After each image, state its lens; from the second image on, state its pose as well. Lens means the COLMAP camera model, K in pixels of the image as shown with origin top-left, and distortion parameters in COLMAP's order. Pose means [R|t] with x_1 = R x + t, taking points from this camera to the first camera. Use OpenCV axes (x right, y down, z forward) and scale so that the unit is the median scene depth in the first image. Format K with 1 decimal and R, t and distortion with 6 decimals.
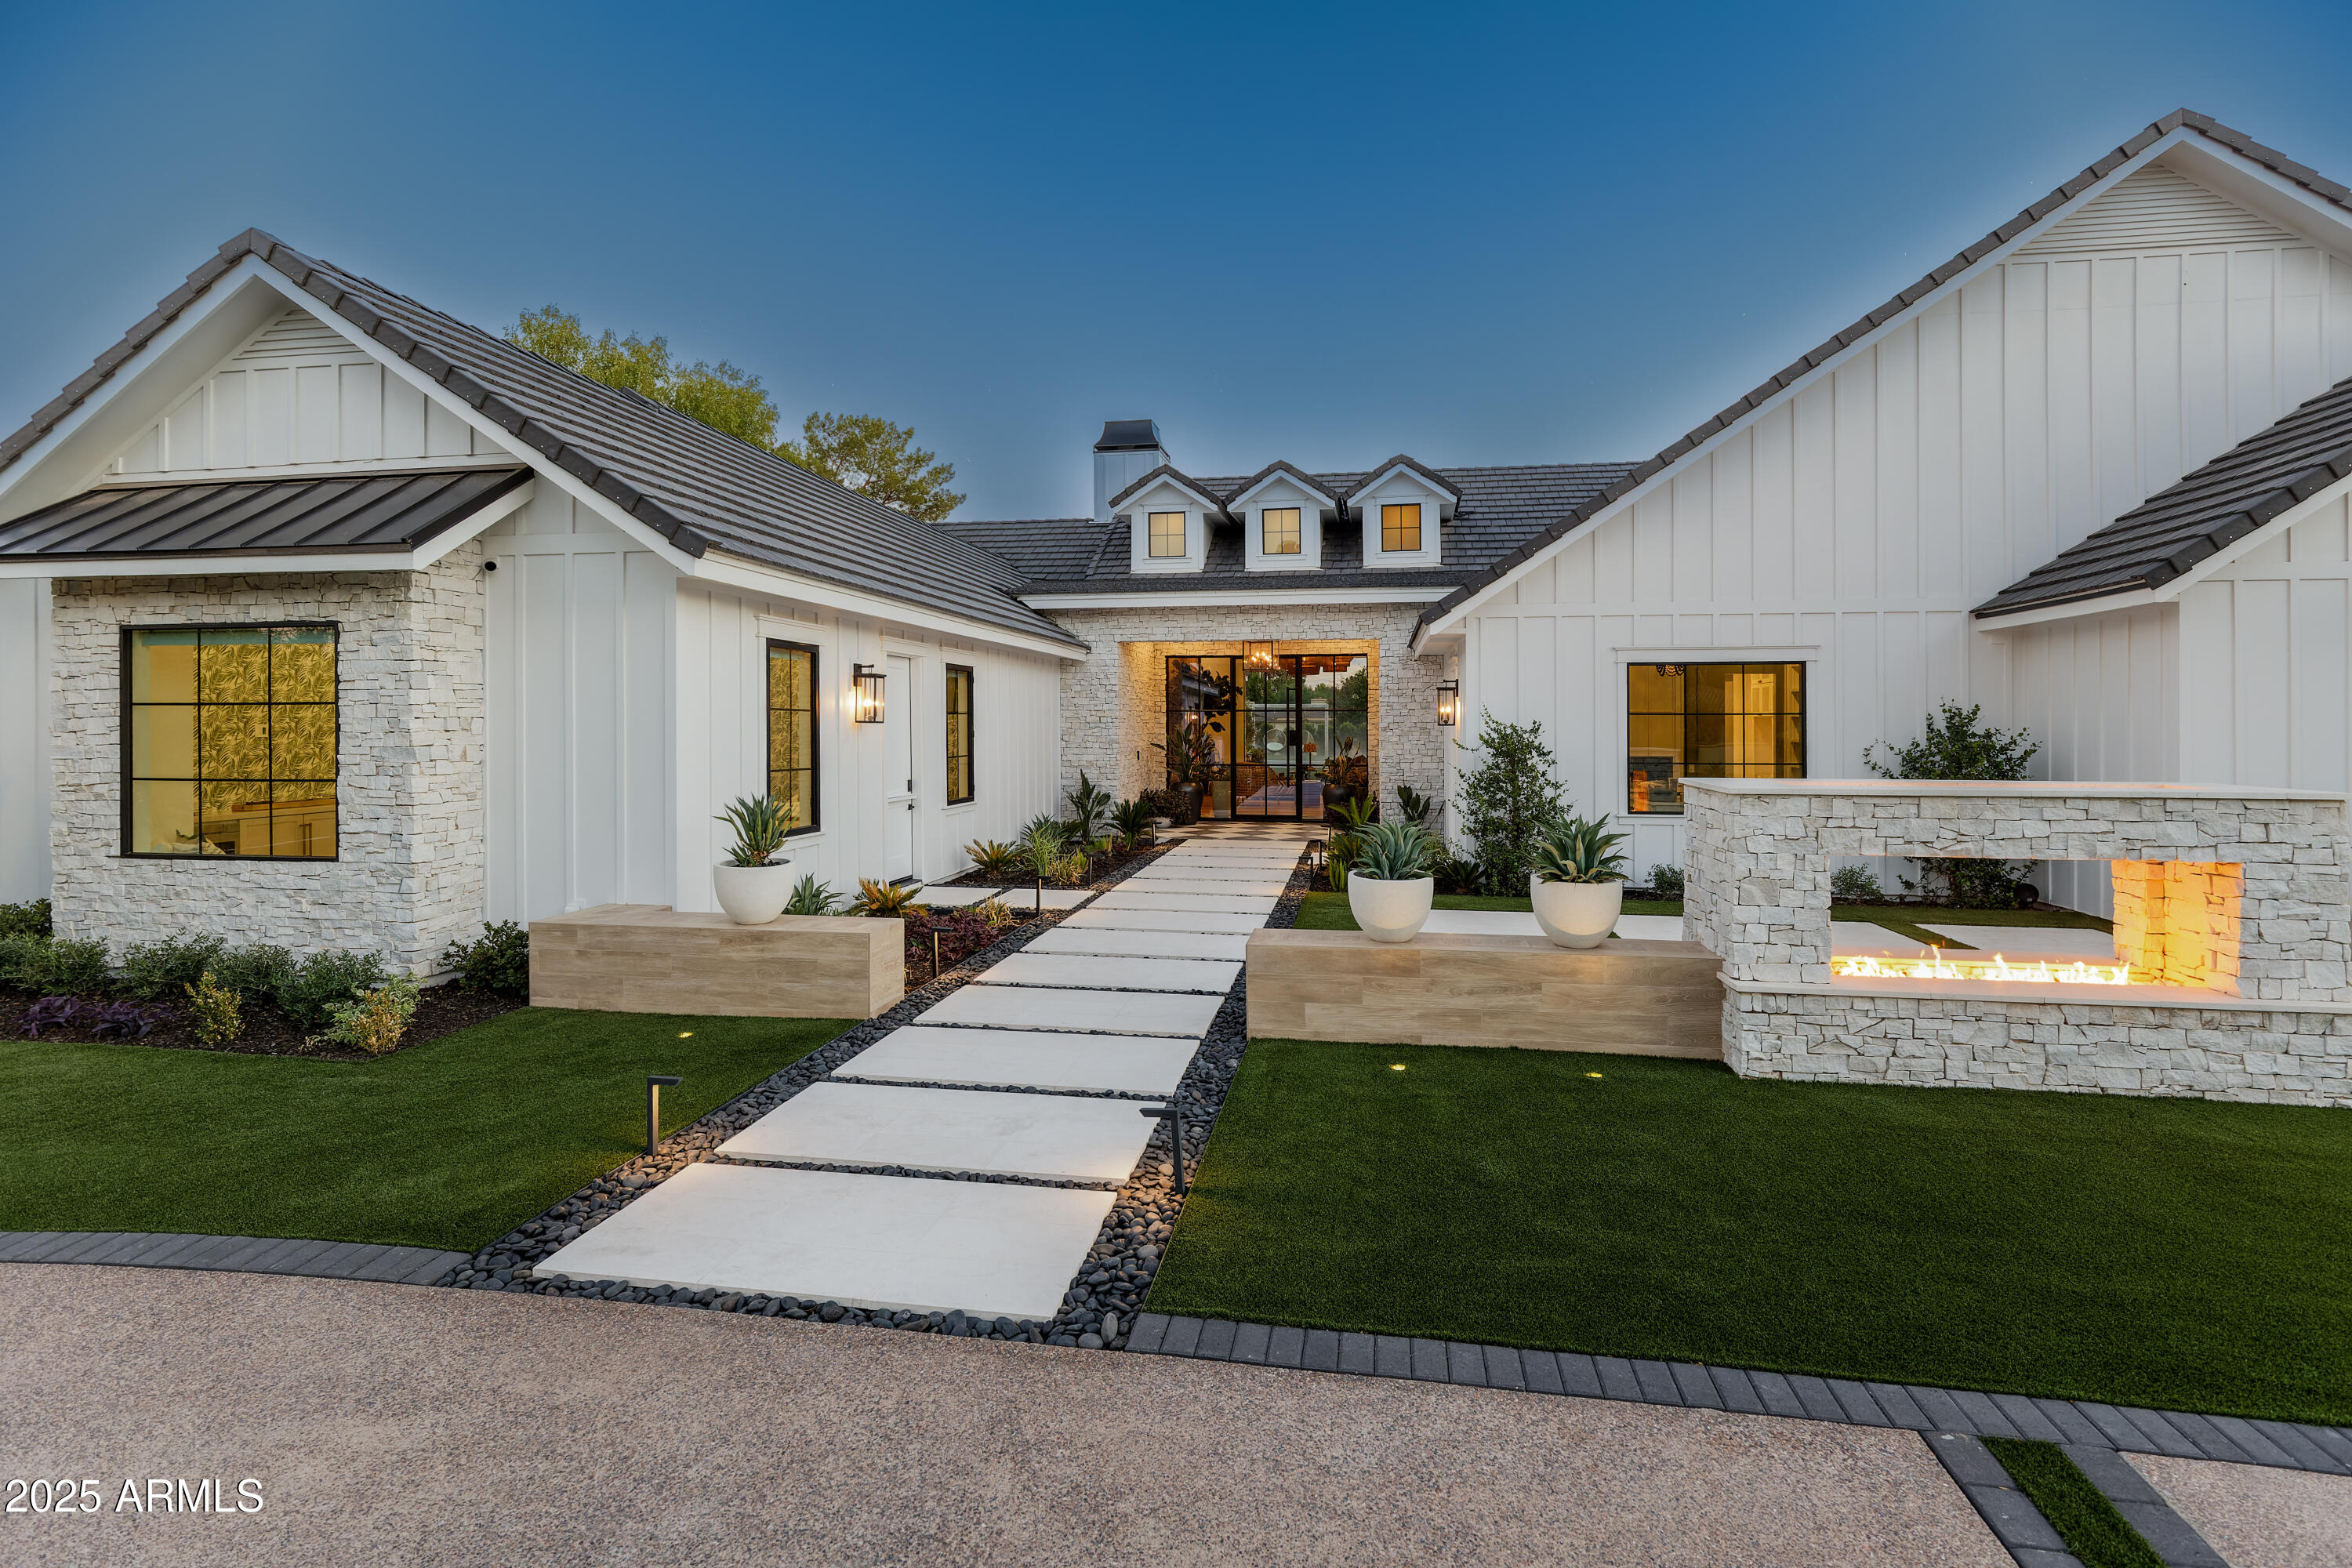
lens RADIAL K [[1152.6, 0, 1161.6], [0, 1152.6, 708.6], [0, 0, 1]] dist [0.003669, 0.000898]
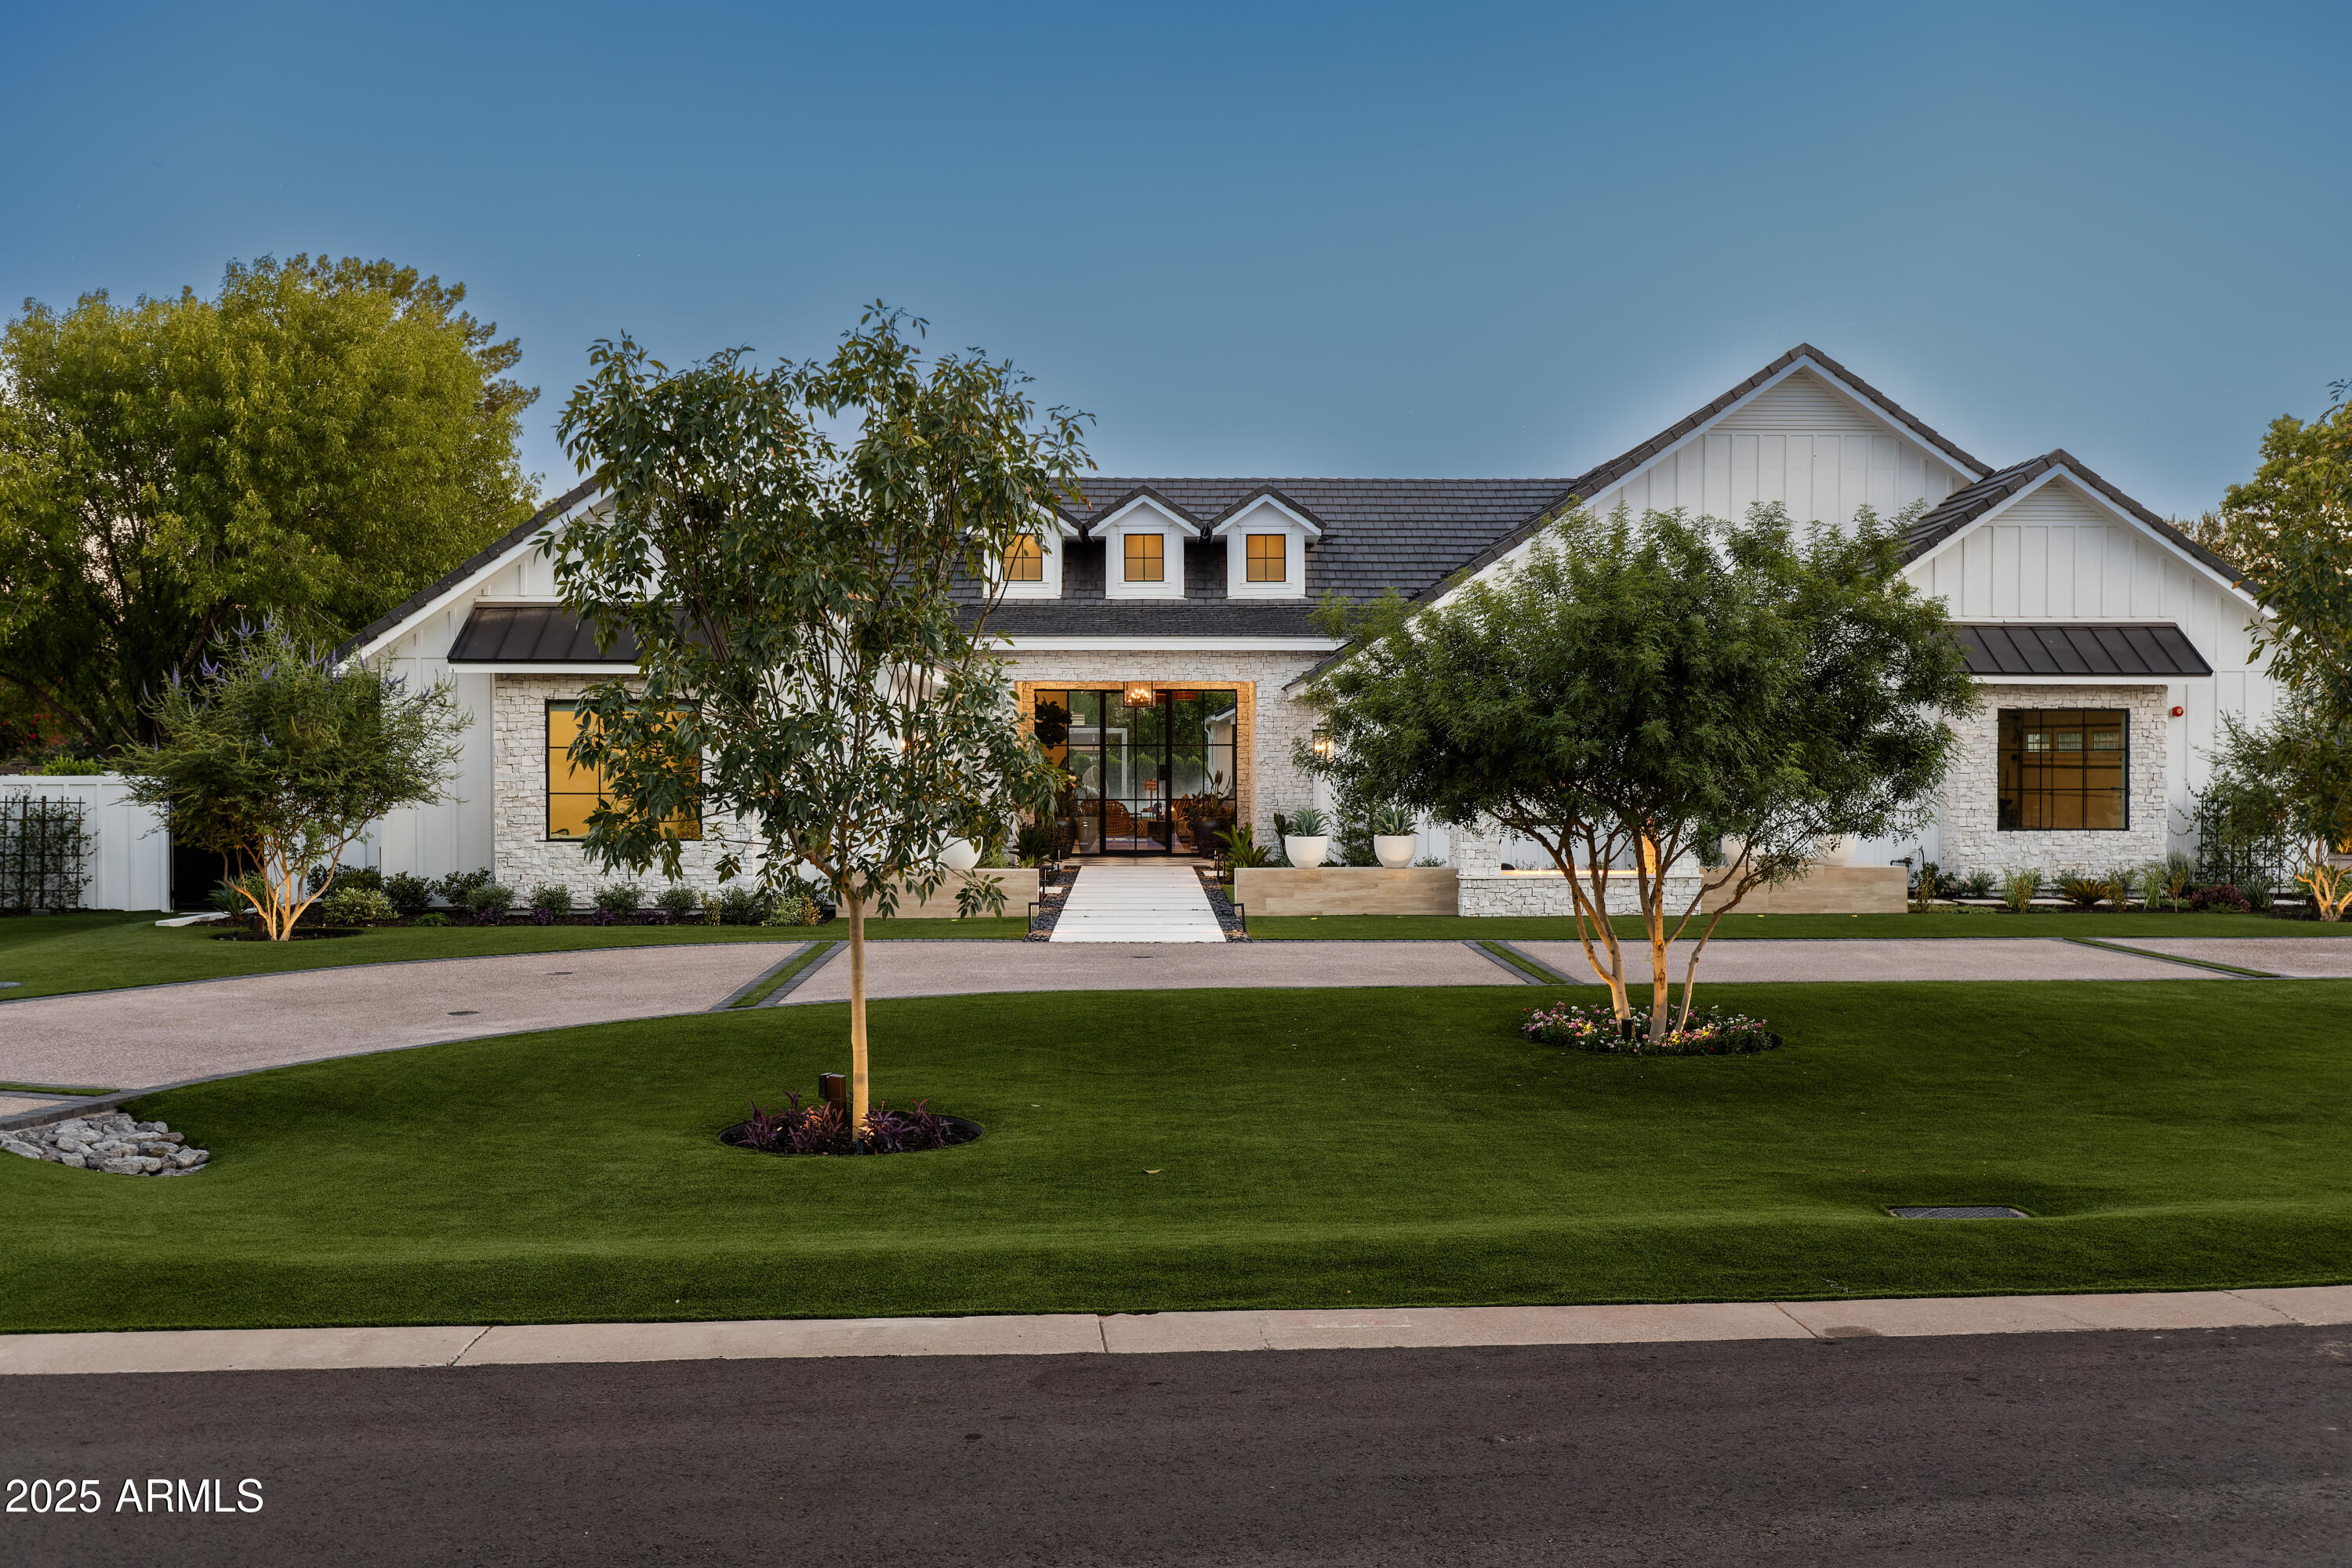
lens RADIAL K [[2234.7, 0, 1176.9], [0, 2234.7, 784.4], [0, 0, 1]] dist [0.015594, 0.000000]
pose [[0.979952, -0.002475, 0.199219, -0.312163], [-0.002686, 0.999668, 0.025630, -0.016685], [-0.199216, -0.025651, 0.979620, -1.080891]]
